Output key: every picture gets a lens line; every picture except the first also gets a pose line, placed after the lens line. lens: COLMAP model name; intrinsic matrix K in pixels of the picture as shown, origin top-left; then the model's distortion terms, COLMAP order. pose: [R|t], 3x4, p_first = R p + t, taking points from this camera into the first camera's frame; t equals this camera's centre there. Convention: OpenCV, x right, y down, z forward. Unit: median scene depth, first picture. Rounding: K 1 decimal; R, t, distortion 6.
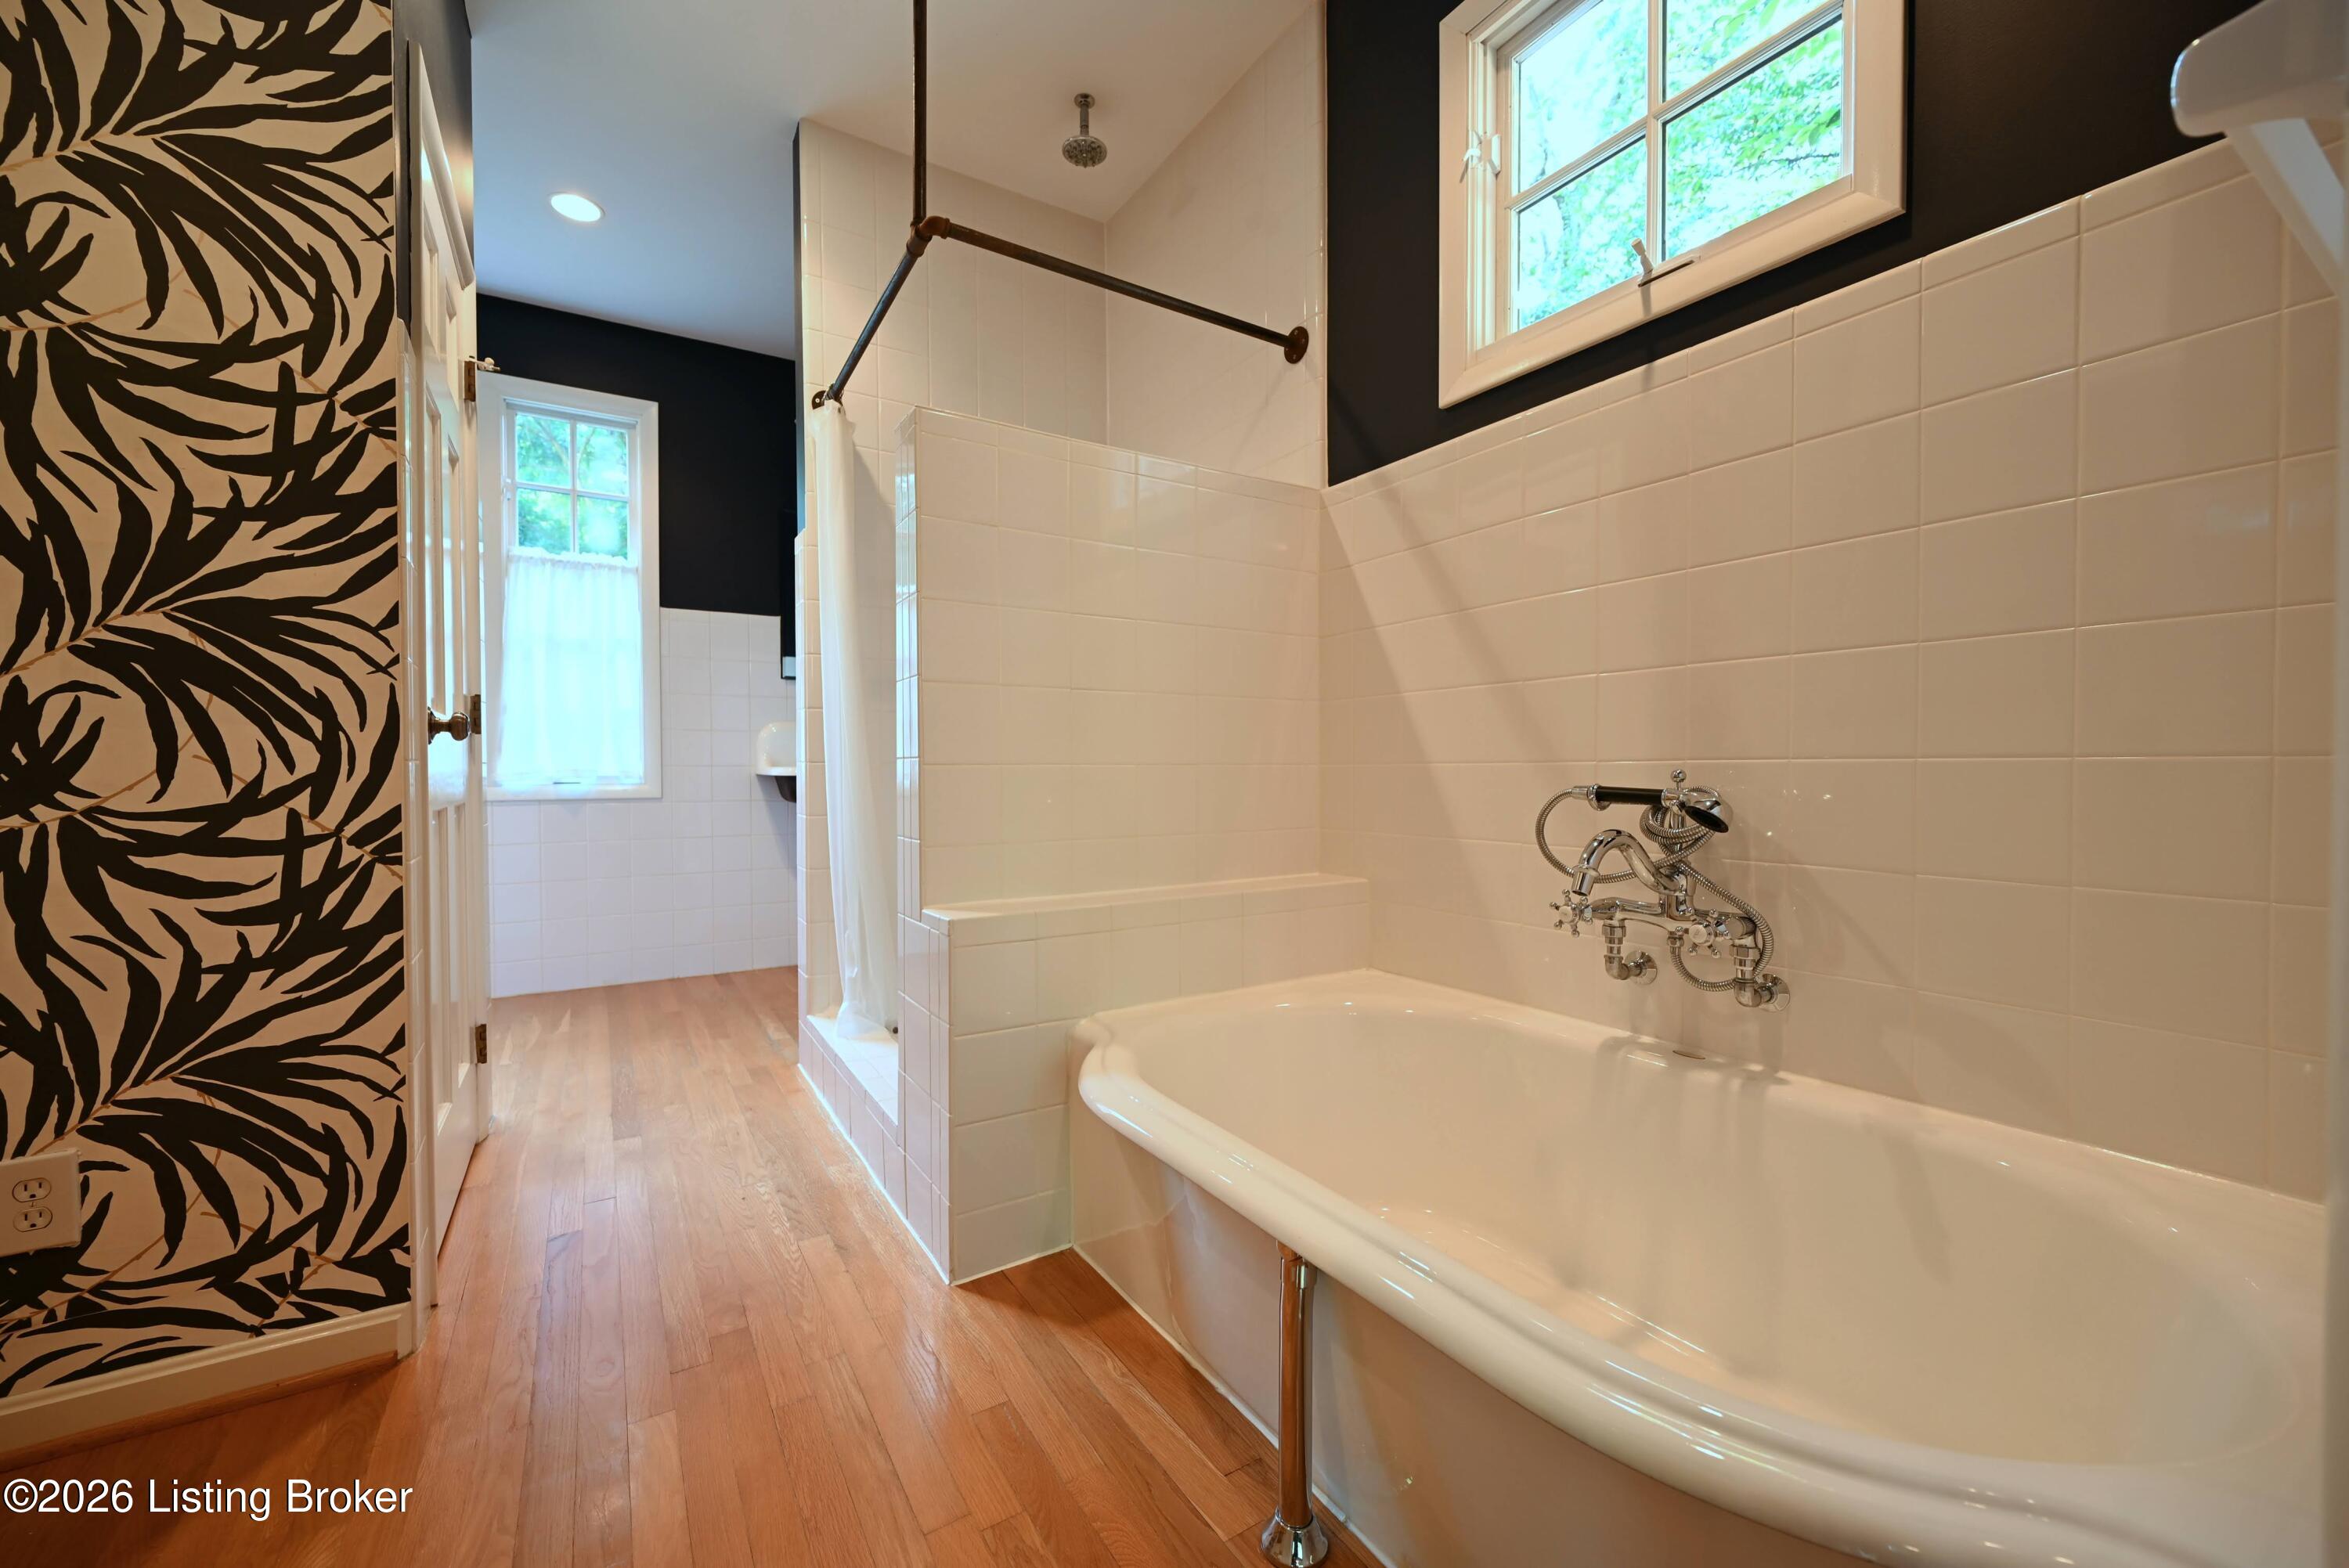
lens RADIAL K [[919.7, 0, 1171.4], [0, 919.7, 783.6], [0, 0, 1]] dist [-0.002151, 0.000127]
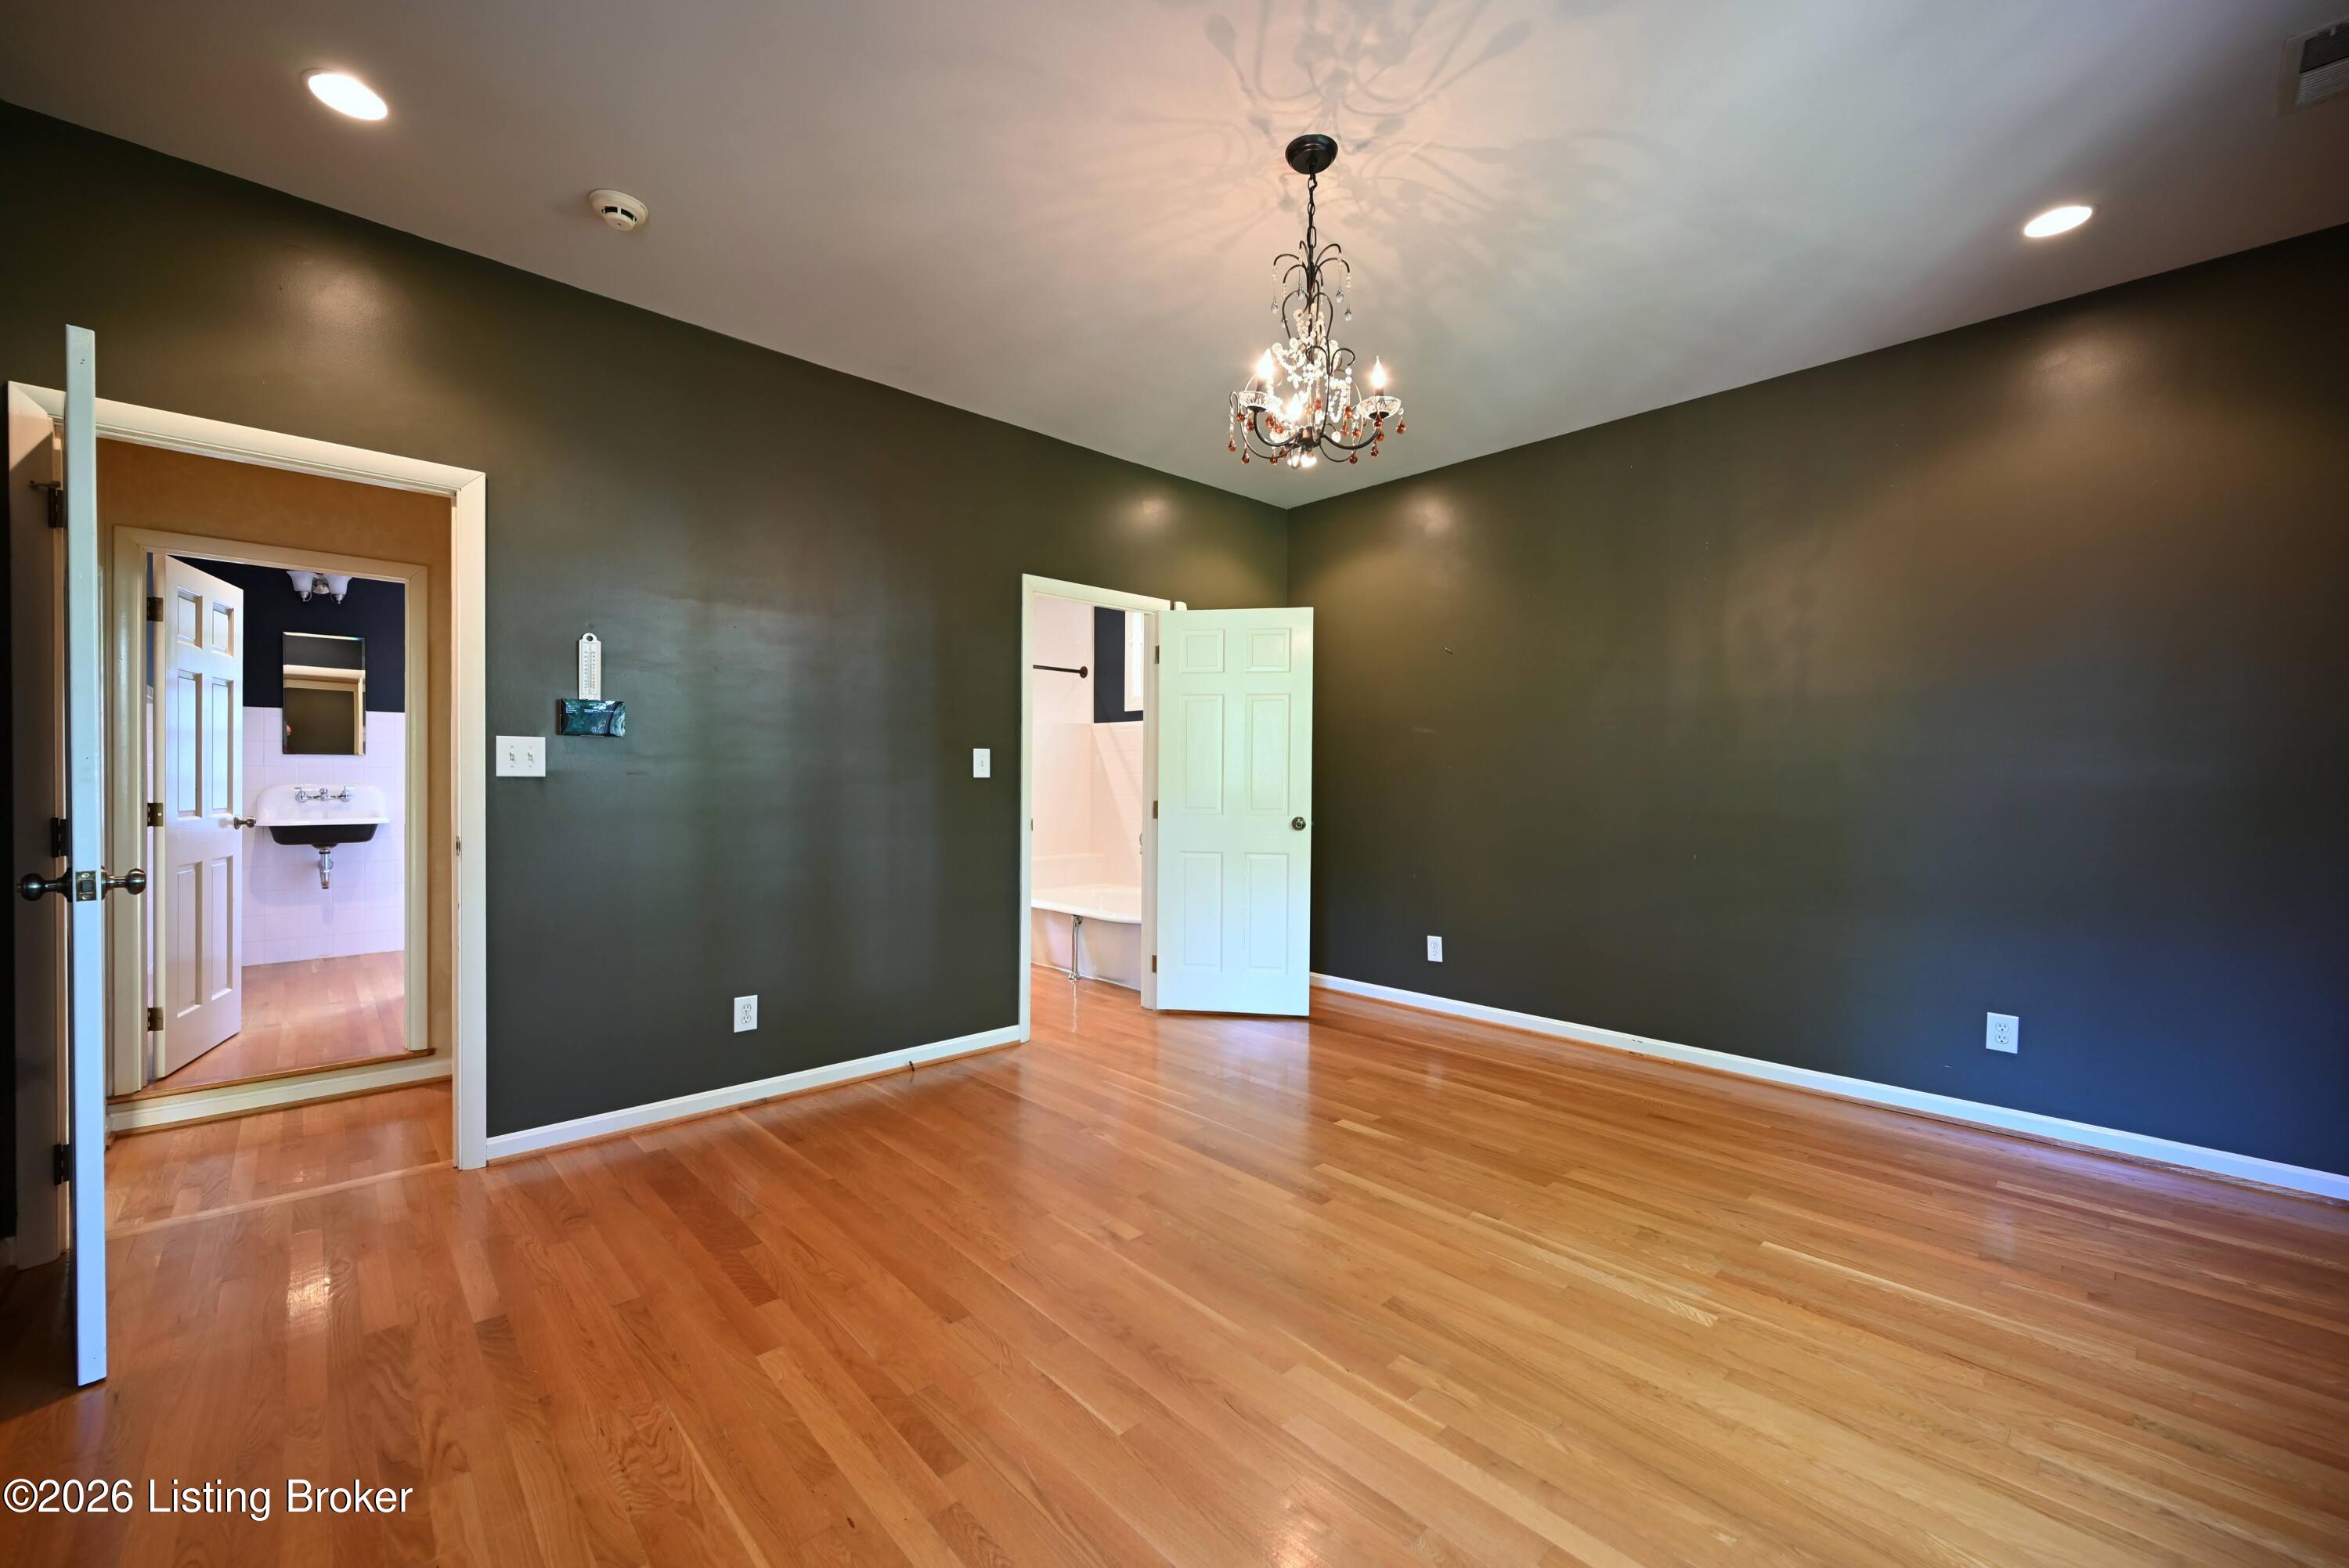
lens RADIAL K [[919.7, 0, 1173.6], [0, 919.7, 785.4], [0, 0, 1]] dist [-0.002151, 0.000127]
pose [[0.981013, 0.009700, 0.193702, -0.153449], [-0.007750, 0.999911, -0.010822, -0.095081], [-0.193790, 0.009115, 0.981001, -2.017498]]
